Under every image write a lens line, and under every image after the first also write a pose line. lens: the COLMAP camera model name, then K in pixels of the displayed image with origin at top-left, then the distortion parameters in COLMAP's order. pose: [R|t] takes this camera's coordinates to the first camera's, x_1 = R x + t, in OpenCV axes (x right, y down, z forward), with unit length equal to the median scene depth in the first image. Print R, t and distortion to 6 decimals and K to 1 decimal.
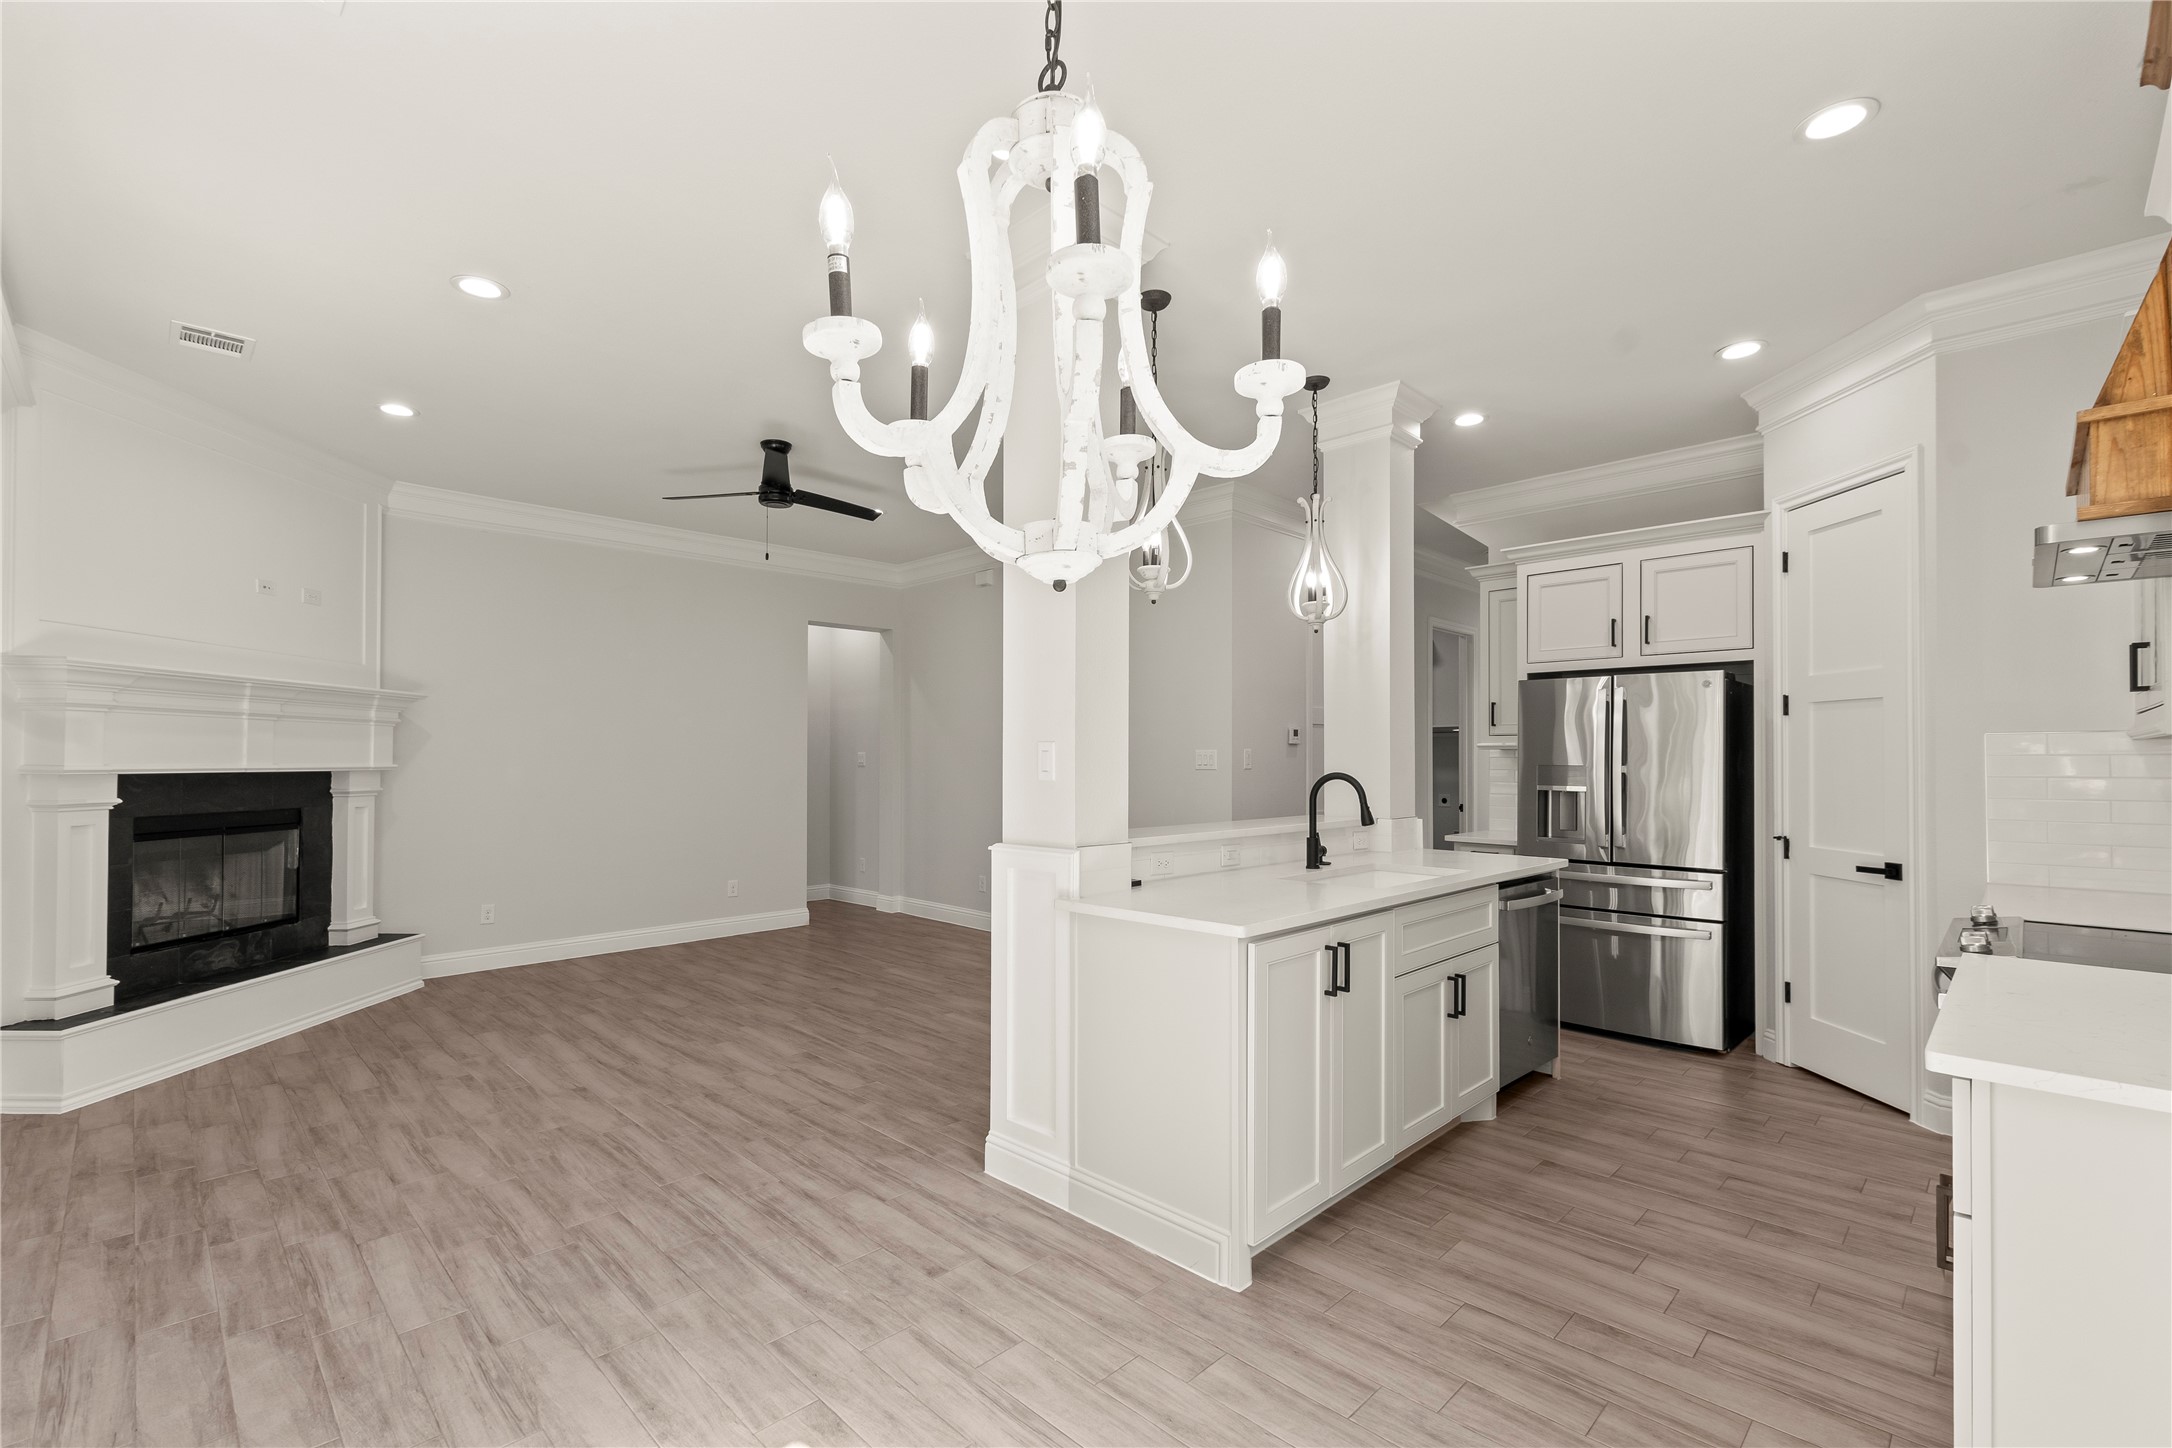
lens RADIAL K [[946.4, 0, 1093.9], [0, 946.4, 735.5], [0, 0, 1]] dist [0.014095, -0.005291]
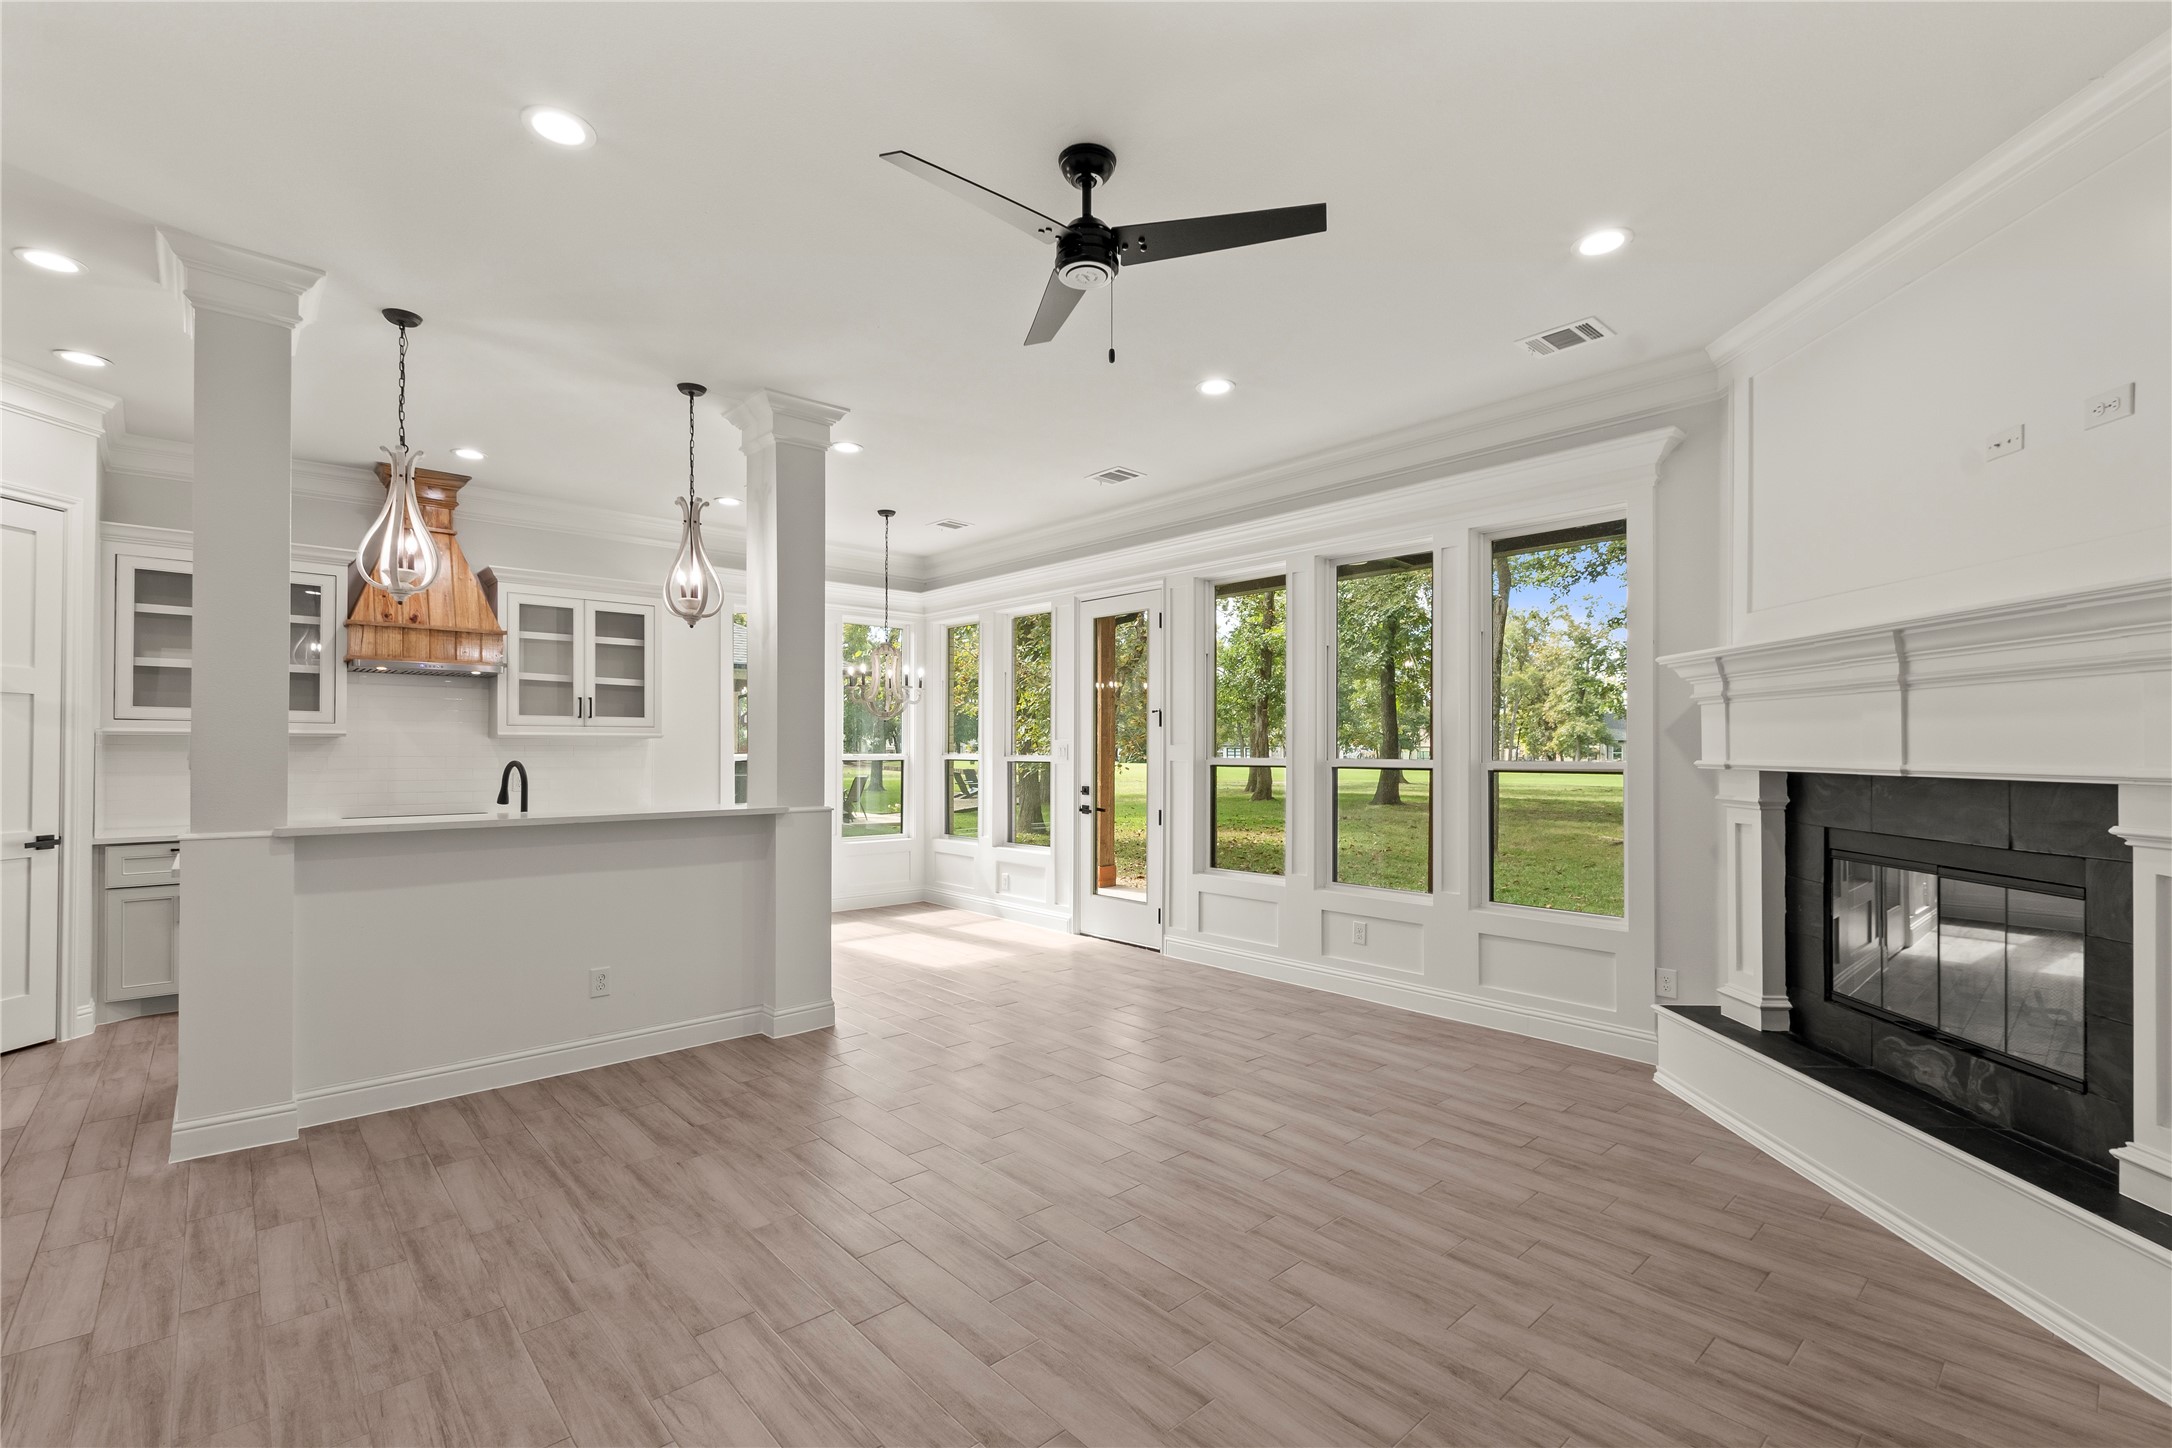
lens RADIAL K [[946.4, 0, 1071.2], [0, 946.4, 735.1], [0, 0, 1]] dist [0.014095, -0.005291]
pose [[-0.997055, -0.004525, 0.076561, -0.473331], [-0.007482, 0.999235, -0.038379, 0.050178], [-0.076329, -0.038839, -0.996326, 1.971144]]
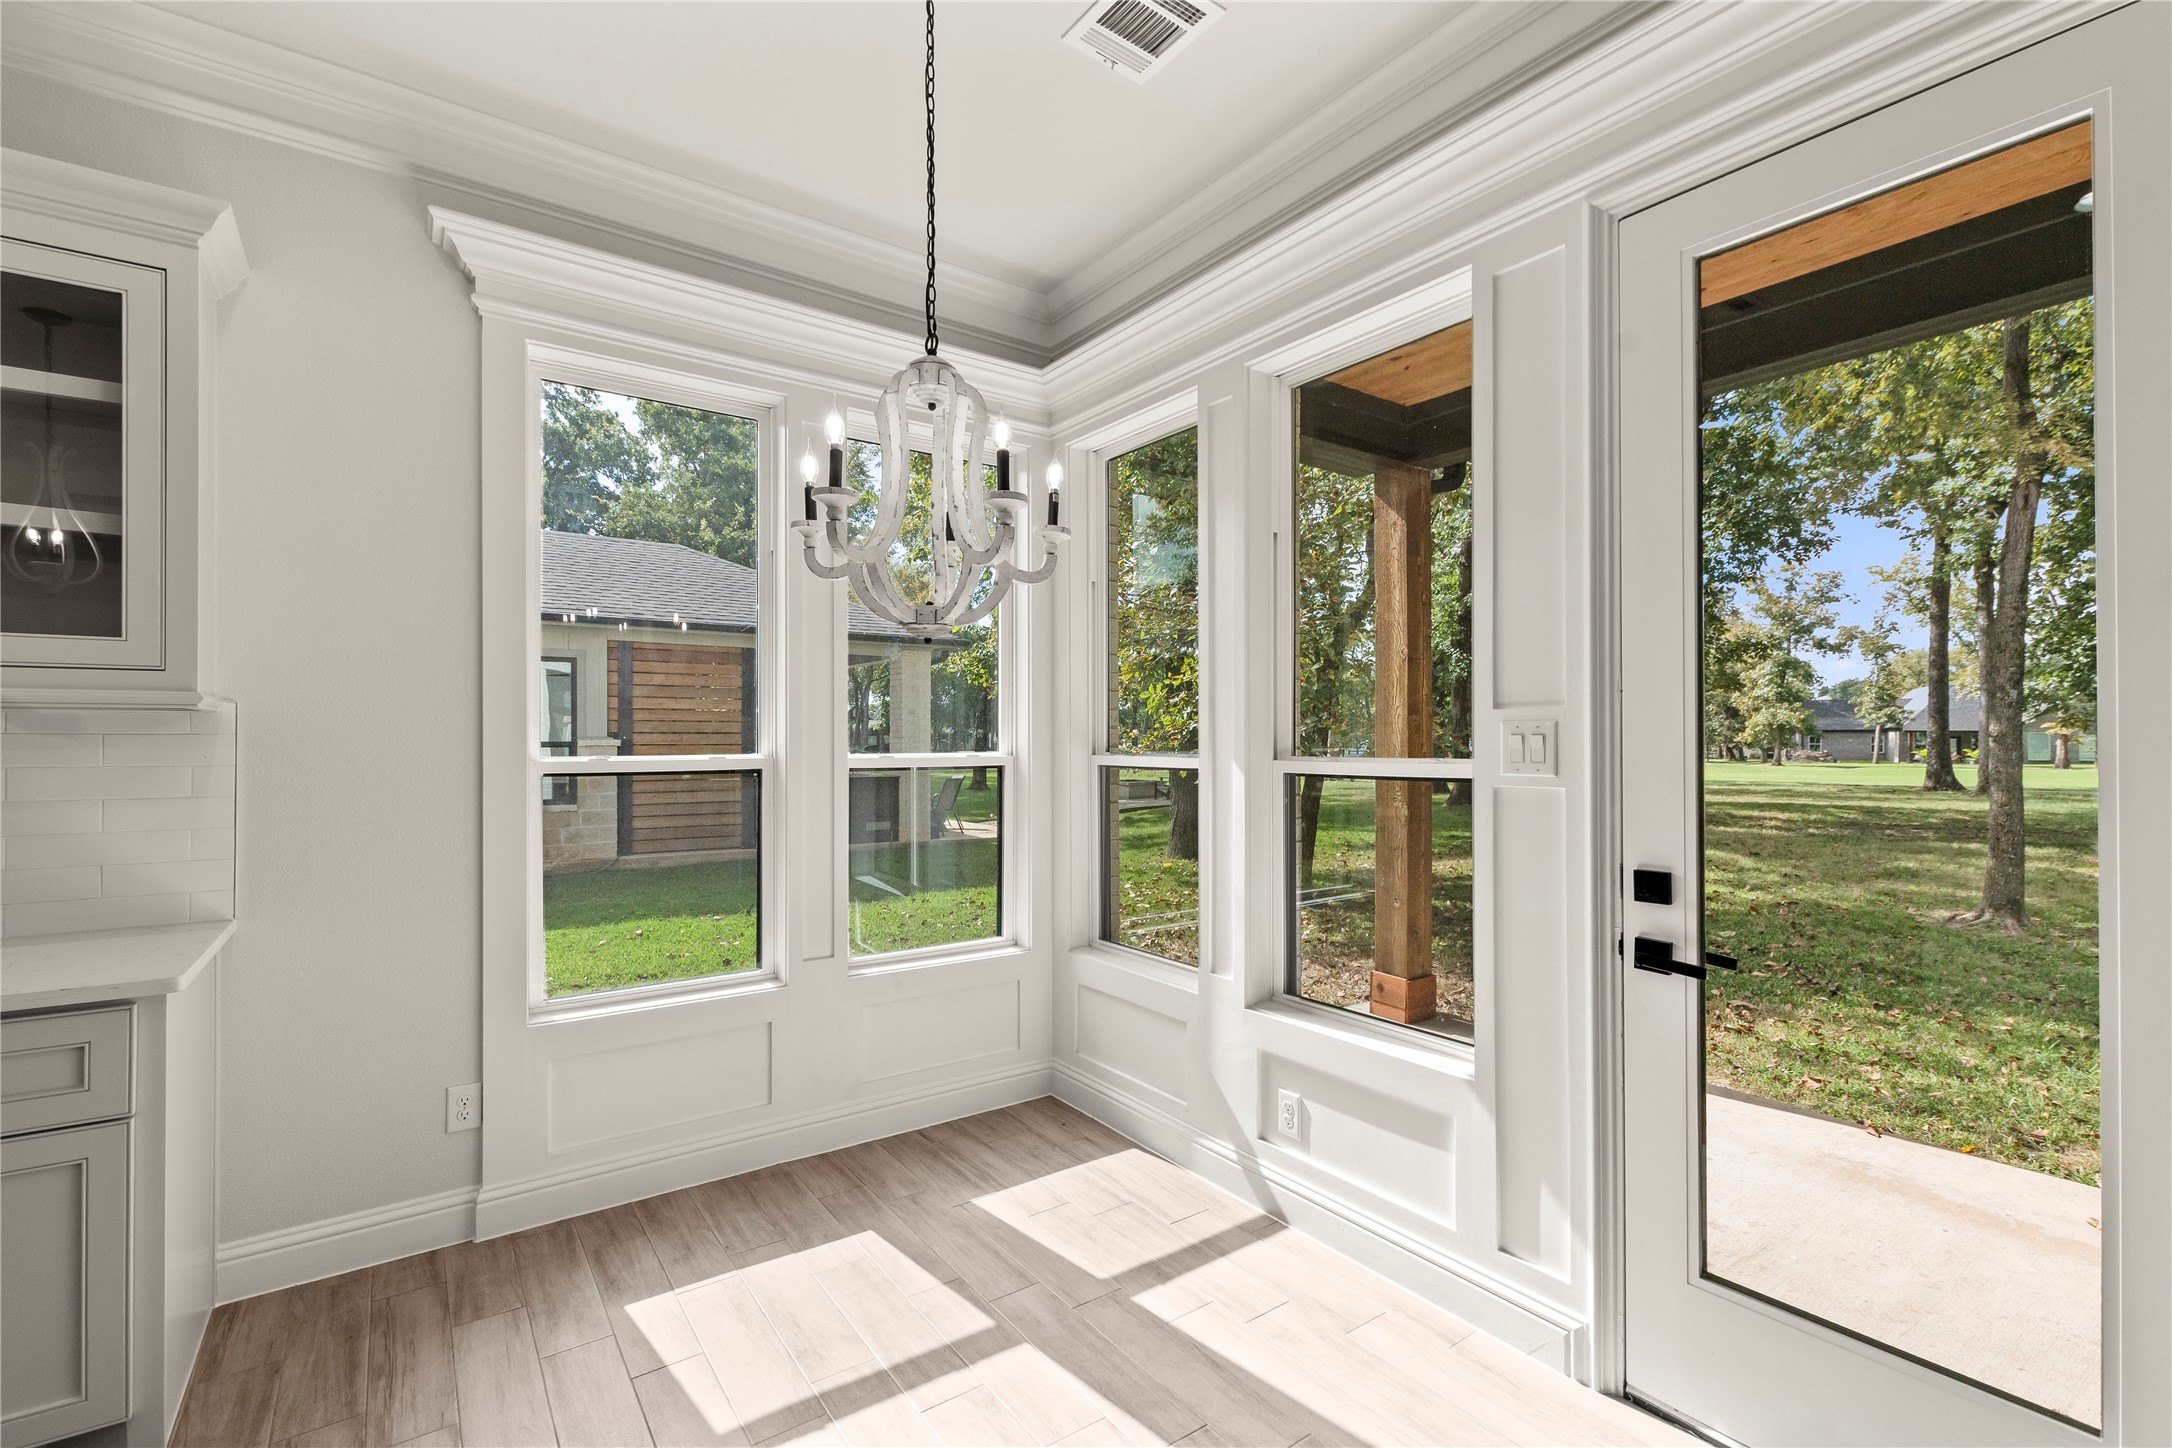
lens RADIAL K [[946.4, 0, 1094.5], [0, 946.4, 732.8], [0, 0, 1]] dist [0.014095, -0.005291]
pose [[-0.985698, -0.000167, 0.168523, -0.169598], [-0.005942, 0.999412, -0.033765, 0.024219], [-0.168419, -0.034284, -0.985119, 0.743253]]
